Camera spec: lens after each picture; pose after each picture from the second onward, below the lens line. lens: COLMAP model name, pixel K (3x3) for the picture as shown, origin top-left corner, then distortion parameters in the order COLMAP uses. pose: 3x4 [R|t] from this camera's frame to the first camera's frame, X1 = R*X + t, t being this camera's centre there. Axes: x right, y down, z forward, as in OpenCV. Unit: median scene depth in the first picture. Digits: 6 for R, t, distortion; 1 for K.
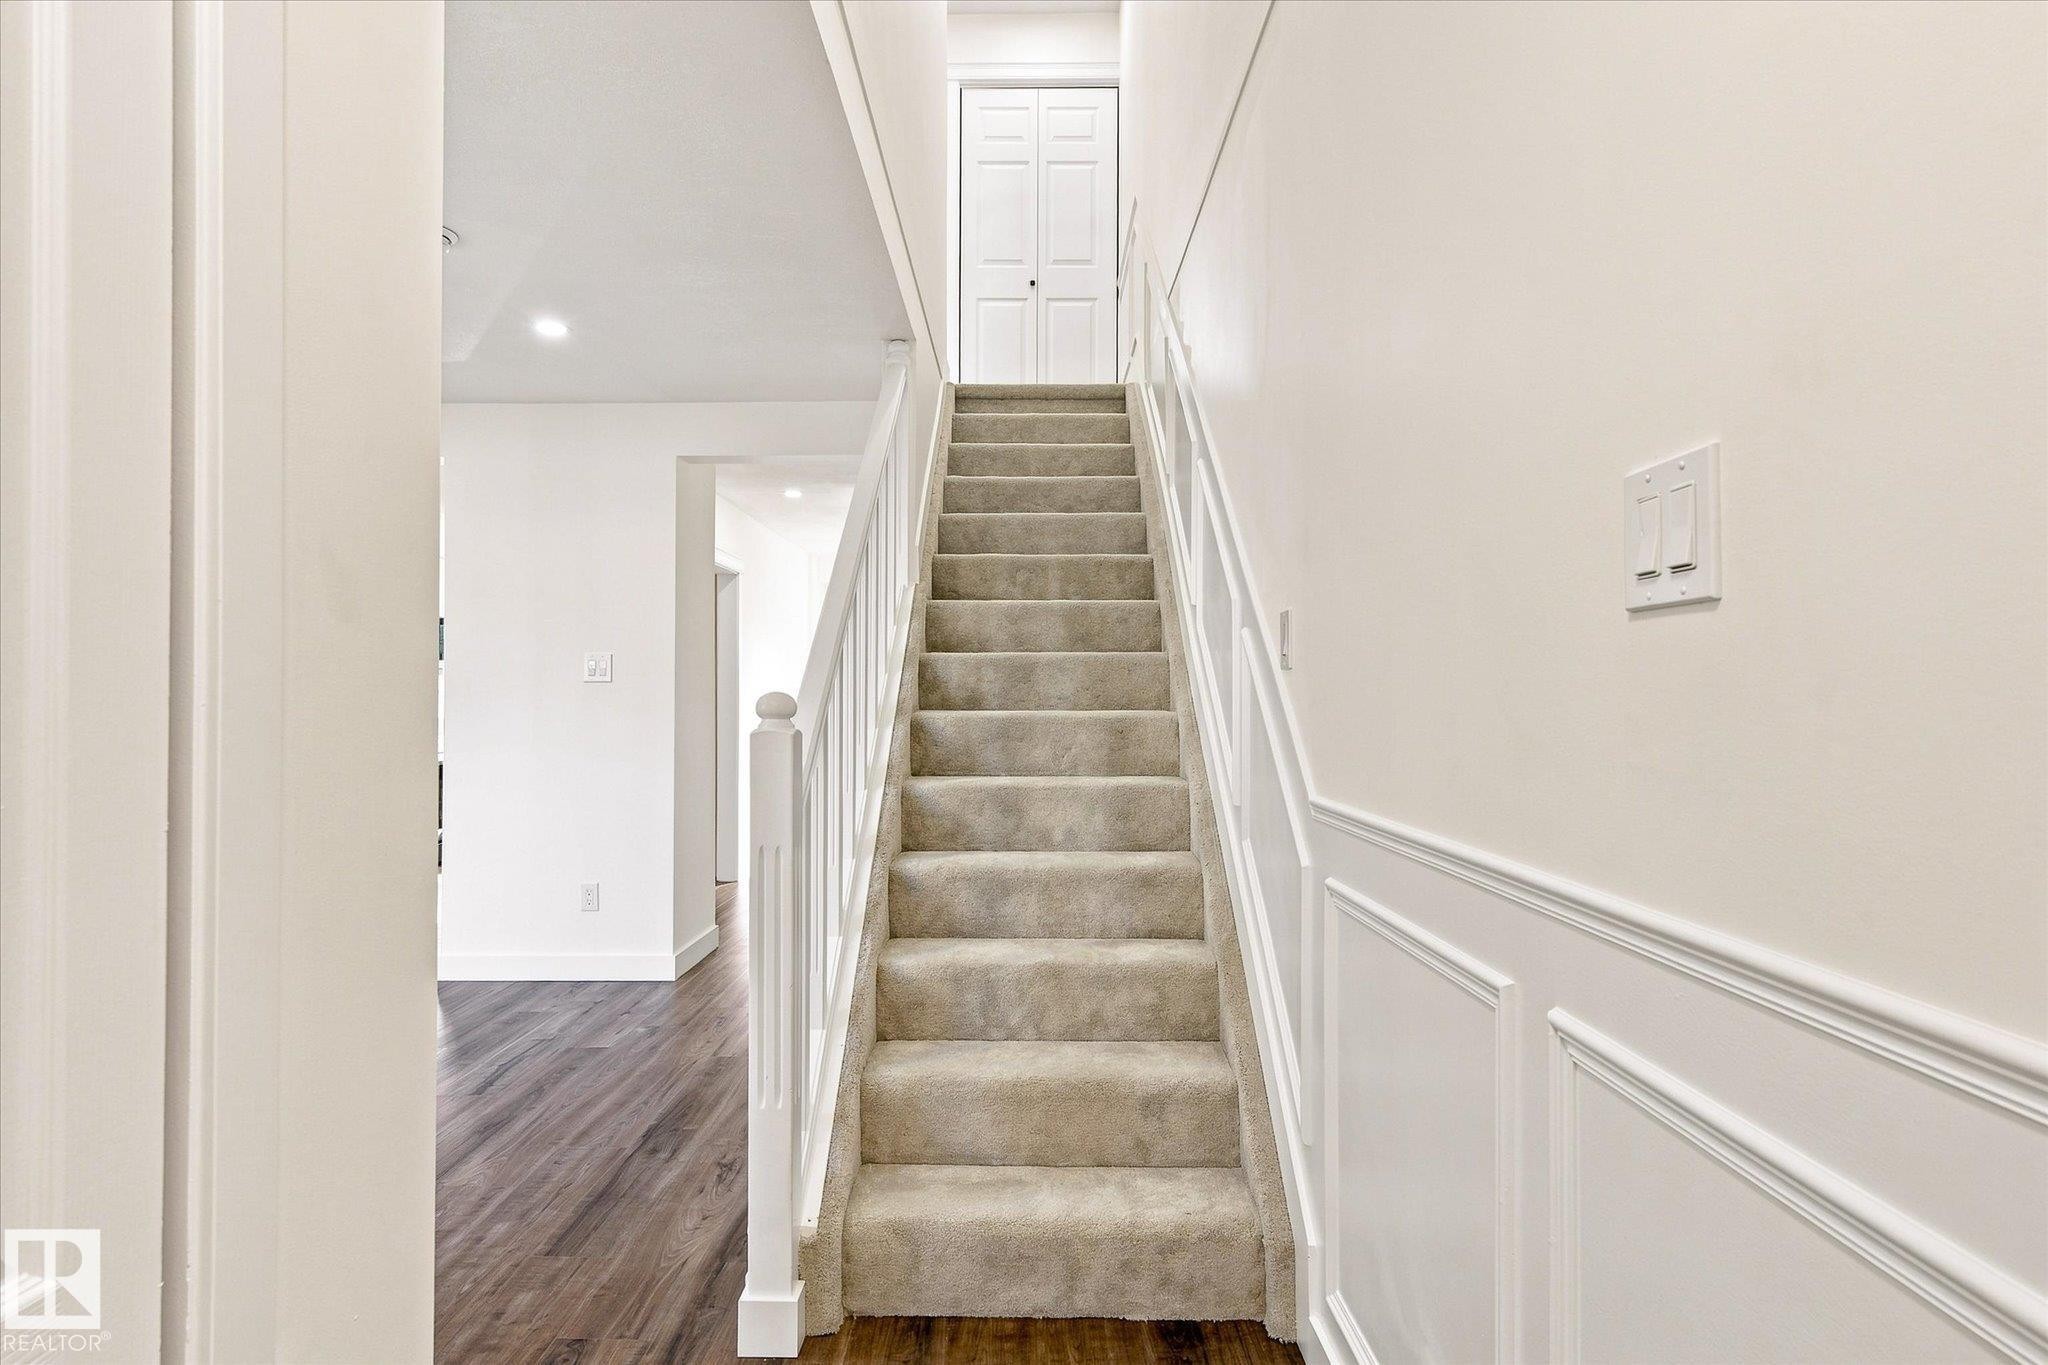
lens RADIAL K [[1072.2, 0, 1008.0], [0, 1072.2, 689.0], [0, 0, 1]] dist [-0.002299, 0.000128]
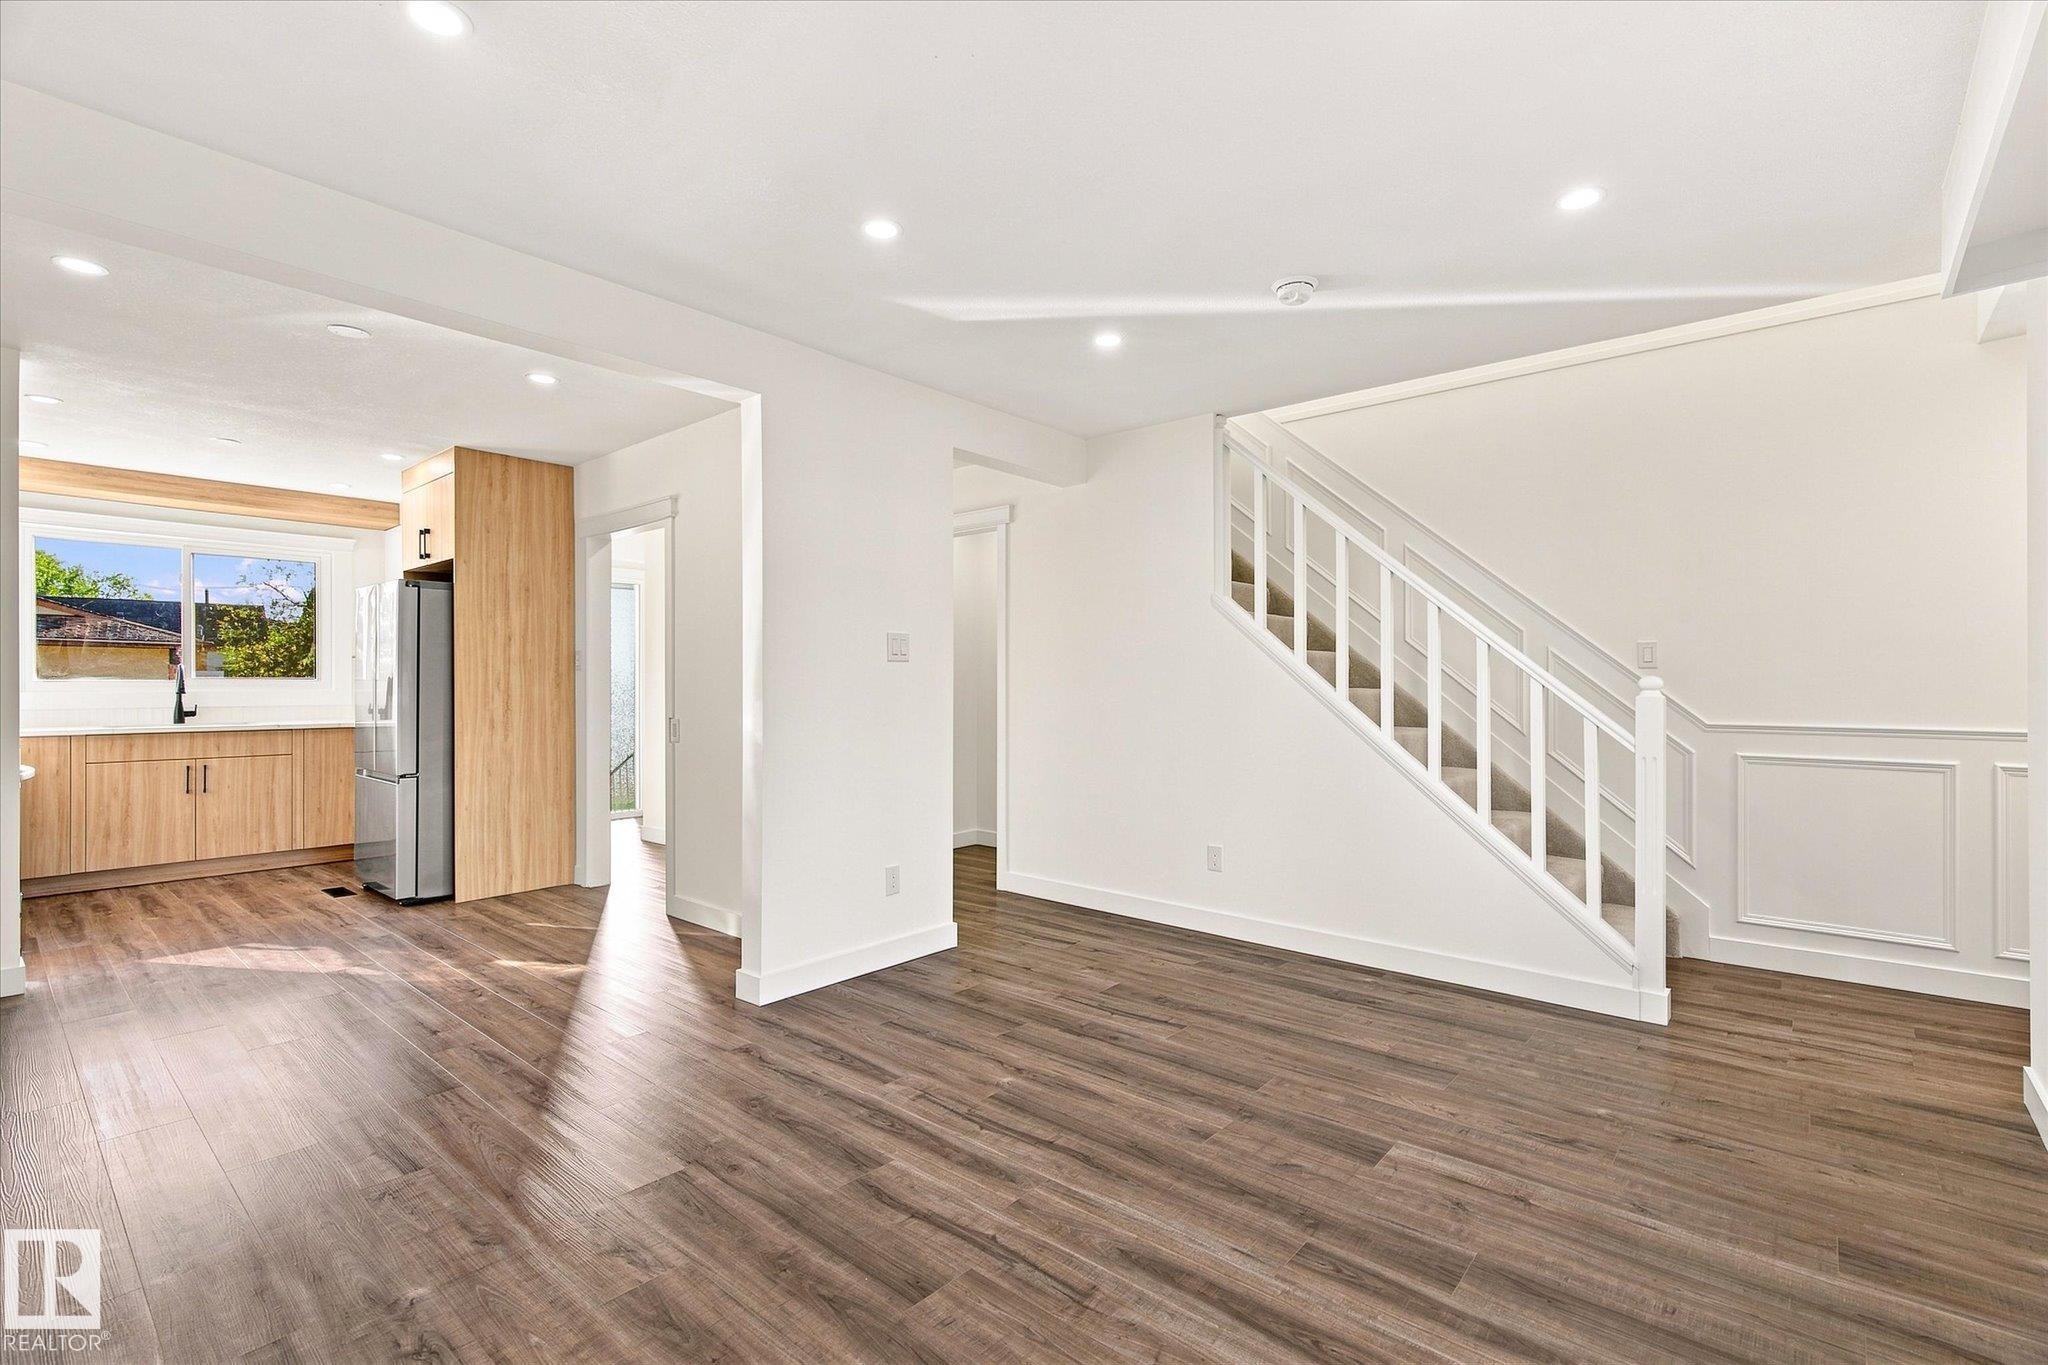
lens RADIAL K [[928.6, 0, 1038.7], [0, 928.6, 691.0], [0, 0, 1]] dist [0.012720, 0.000575]
pose [[0.622915, 0.003331, 0.782282, -1.098393], [-0.012510, 0.999905, 0.005704, 0.014385], [-0.782189, -0.013340, 0.622898, 0.409547]]
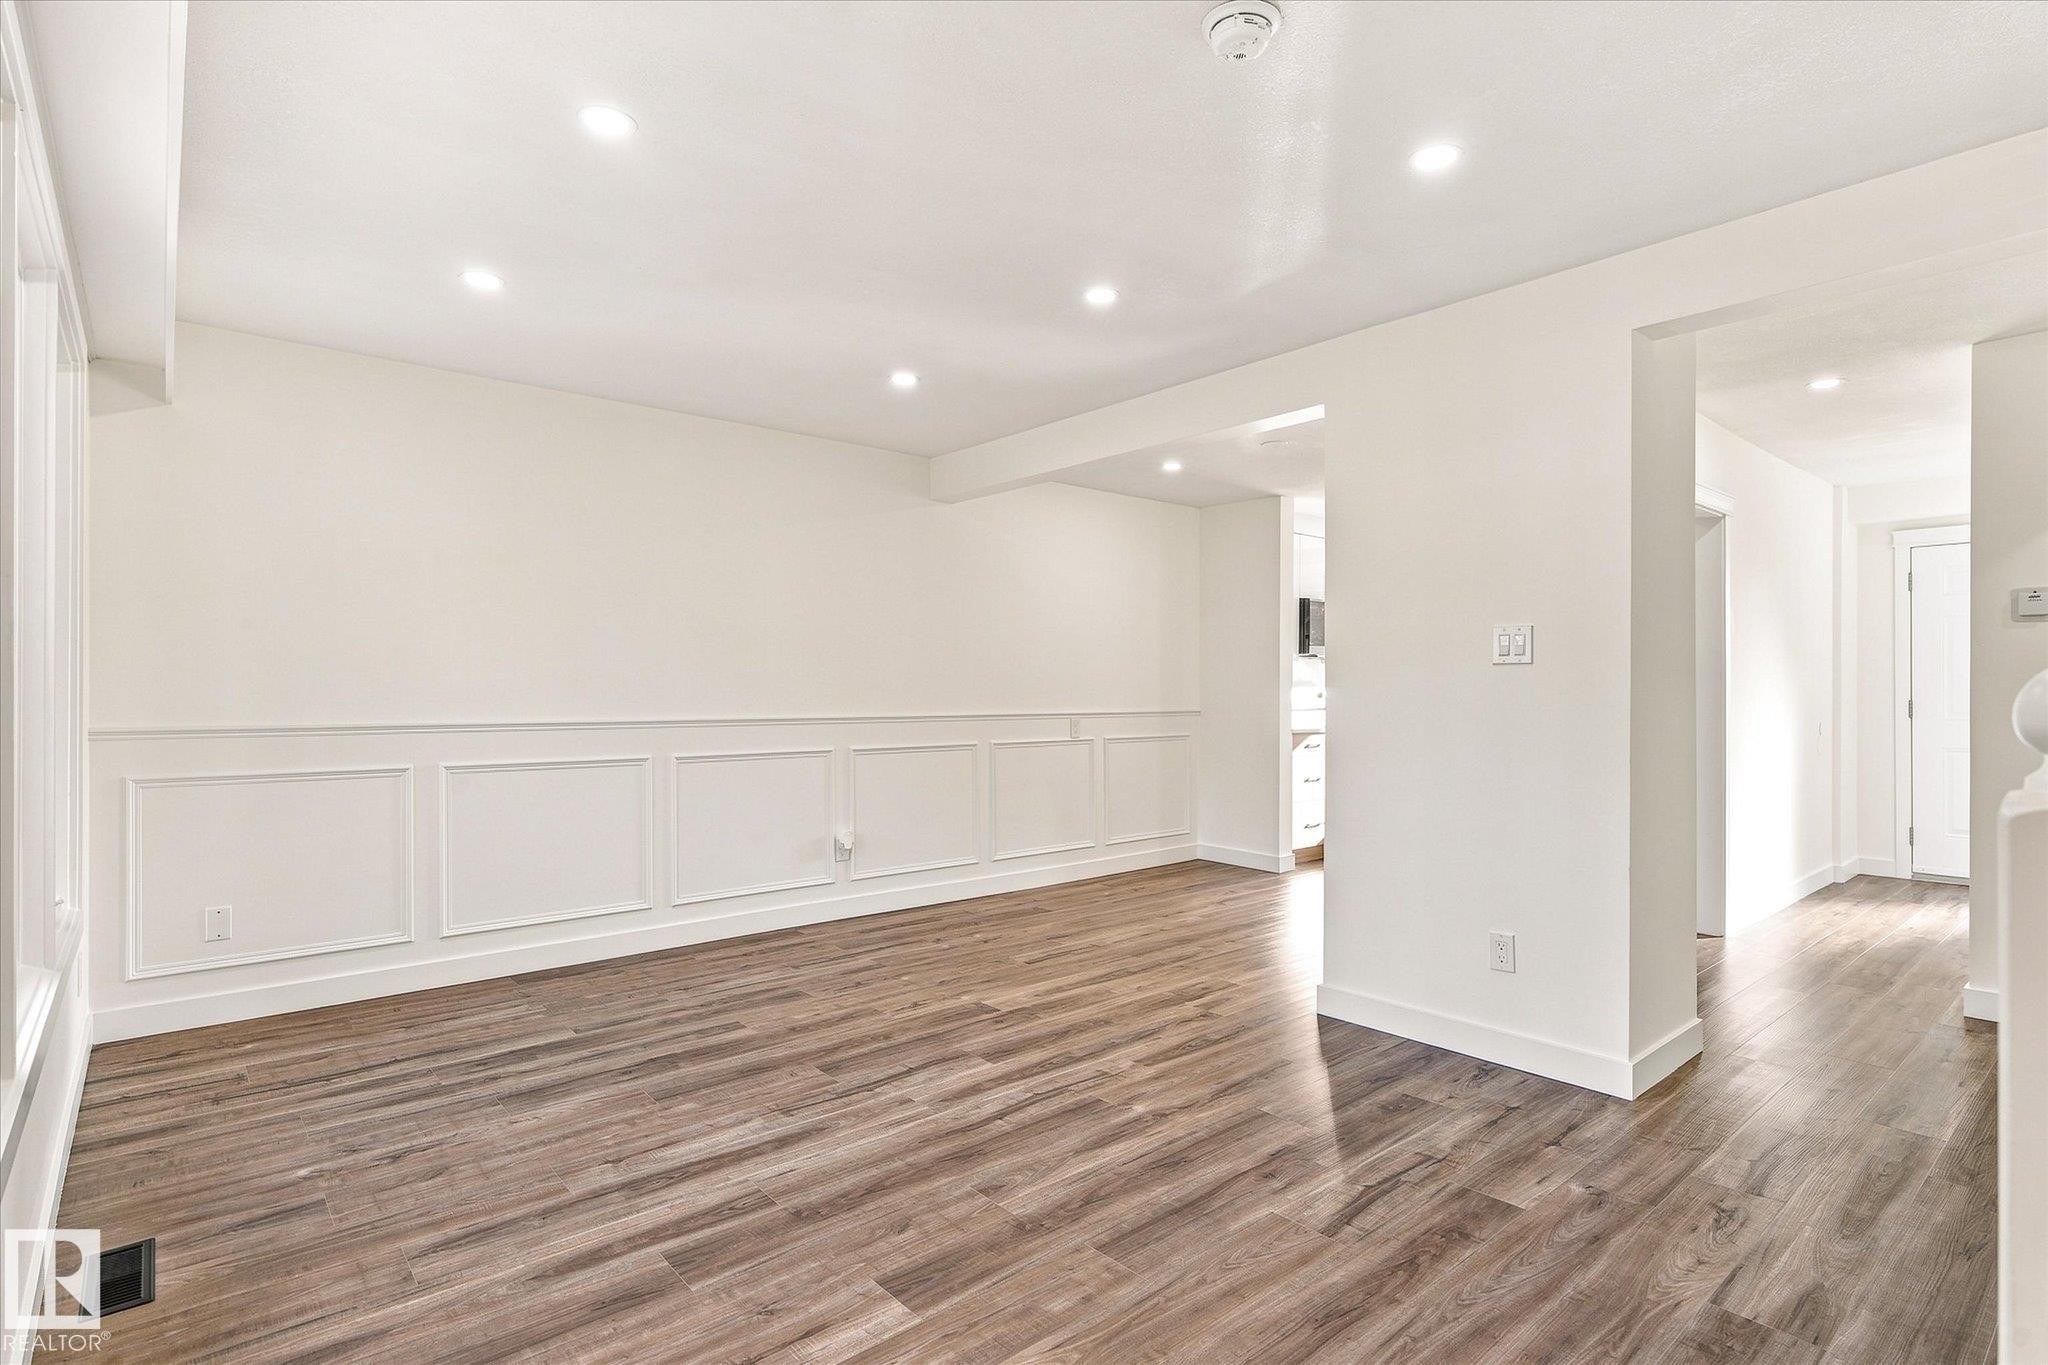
lens RADIAL K [[1009.0, 0, 1023.6], [0, 1009.0, 685.1], [0, 0, 1]] dist [0.022865, -0.000557]
pose [[0.671466, -0.001116, -0.741034, -0.100724], [0.005583, 0.999978, 0.003554, 0.004087], [0.741014, -0.006524, 0.671458, 0.314593]]
